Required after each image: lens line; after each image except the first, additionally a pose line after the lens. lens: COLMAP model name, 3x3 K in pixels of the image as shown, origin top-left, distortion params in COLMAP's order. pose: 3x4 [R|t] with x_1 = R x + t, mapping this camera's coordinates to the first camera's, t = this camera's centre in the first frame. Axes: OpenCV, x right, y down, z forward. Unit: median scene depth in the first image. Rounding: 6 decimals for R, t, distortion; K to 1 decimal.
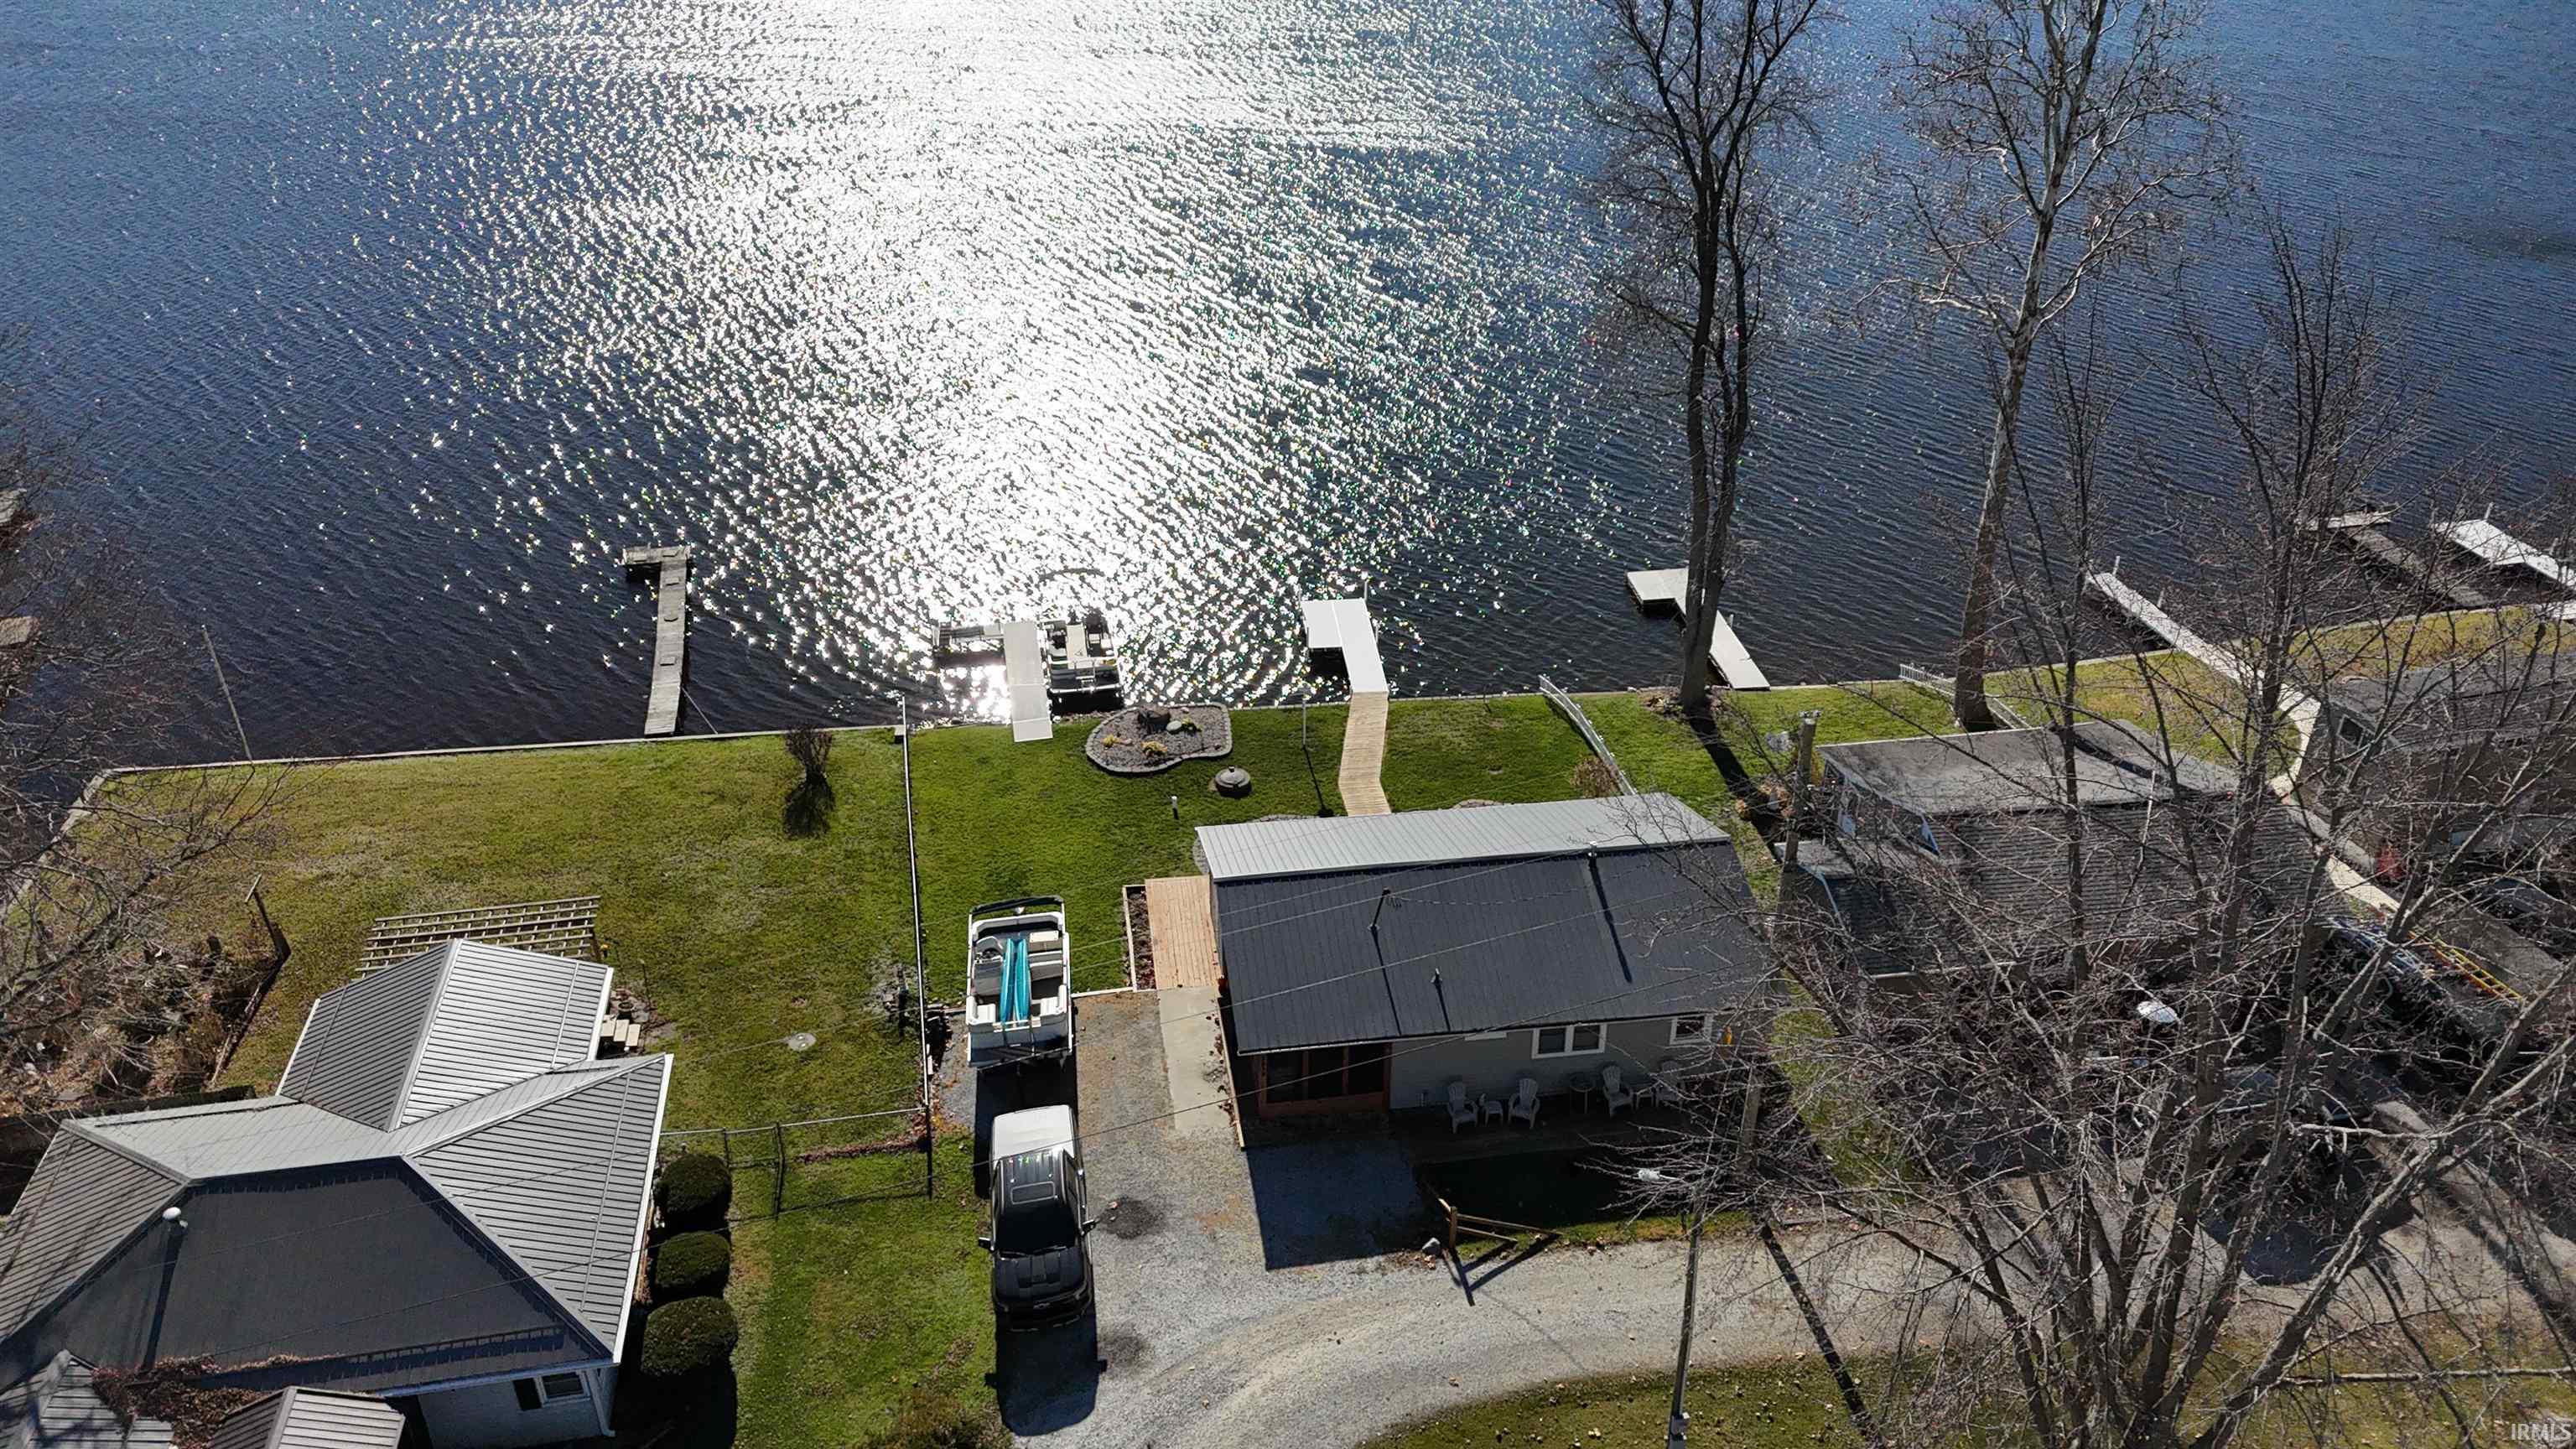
lens RADIAL K [[1812.6, 0, 1331.8], [0, 1812.6, 726.9], [0, 0, 1]] dist [0.095624, -0.103775]
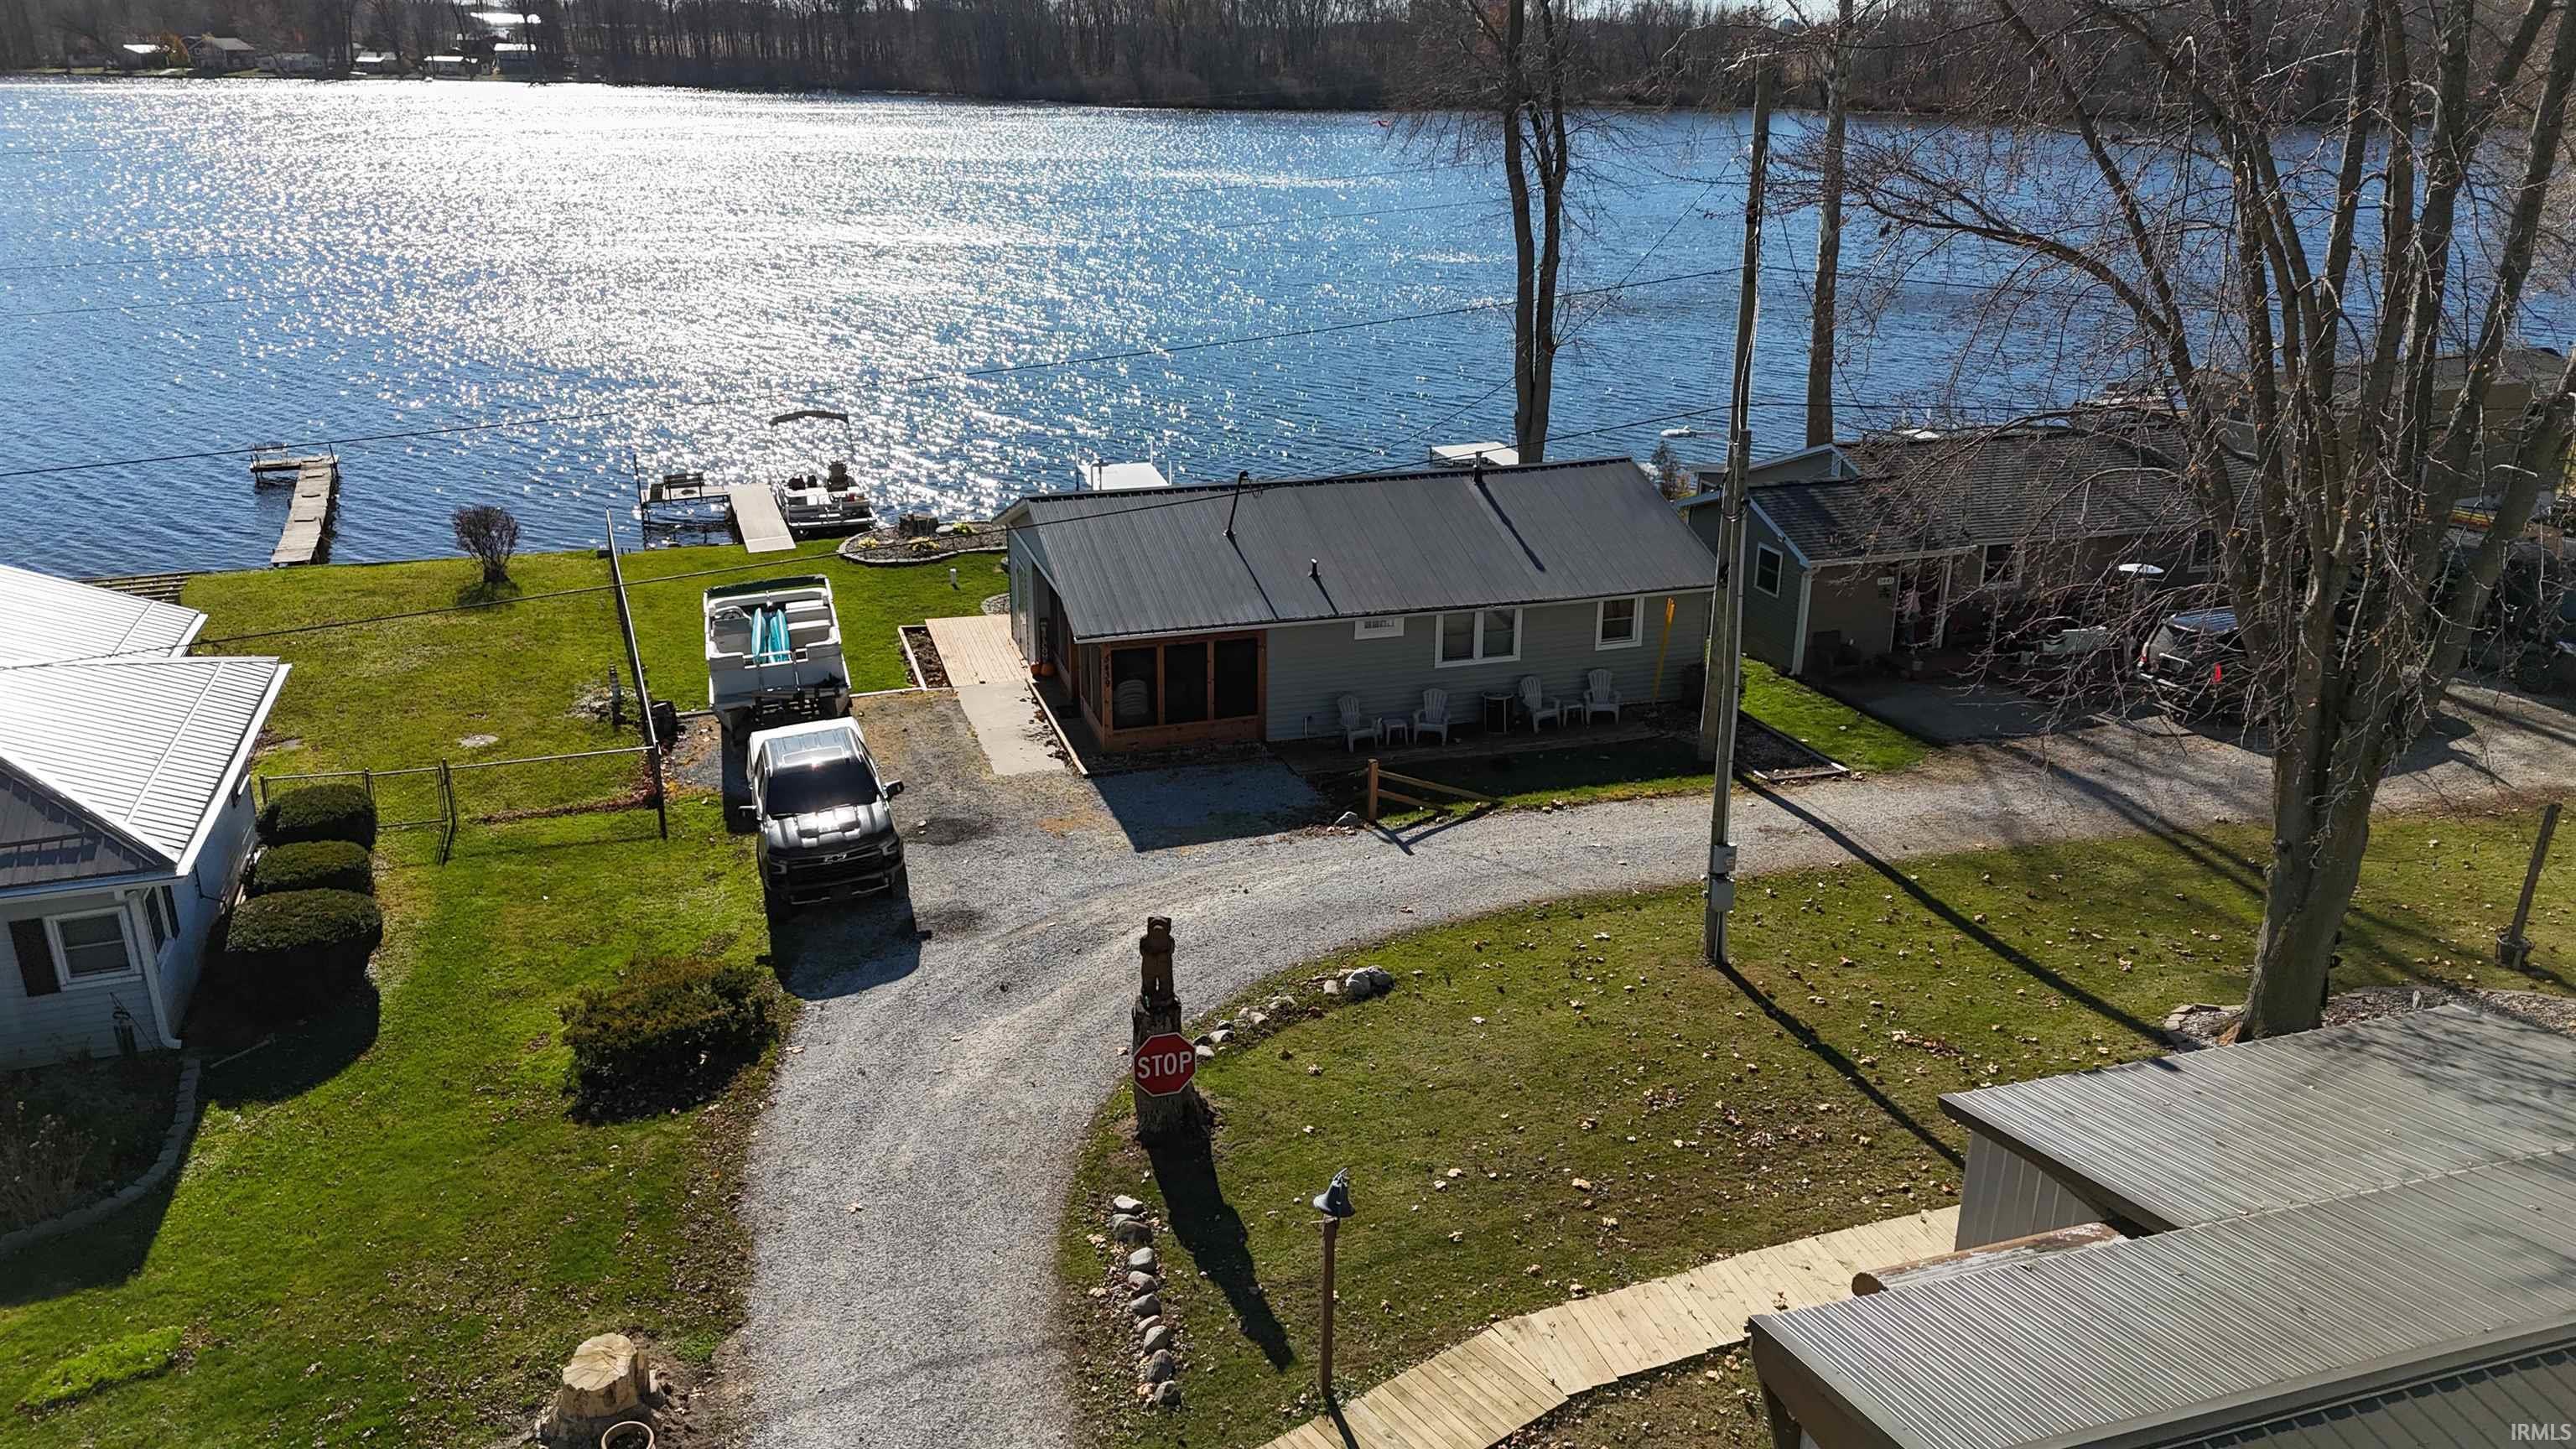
lens RADIAL K [[1812.6, 0, 1331.8], [0, 1812.6, 726.9], [0, 0, 1]] dist [0.095624, -0.103775]
pose [[0.987371, -0.058843, 0.147092, -0.051961], [0.079382, 0.987258, -0.137914, 0.292167], [-0.137102, 0.147849, 0.979461, 0.201230]]
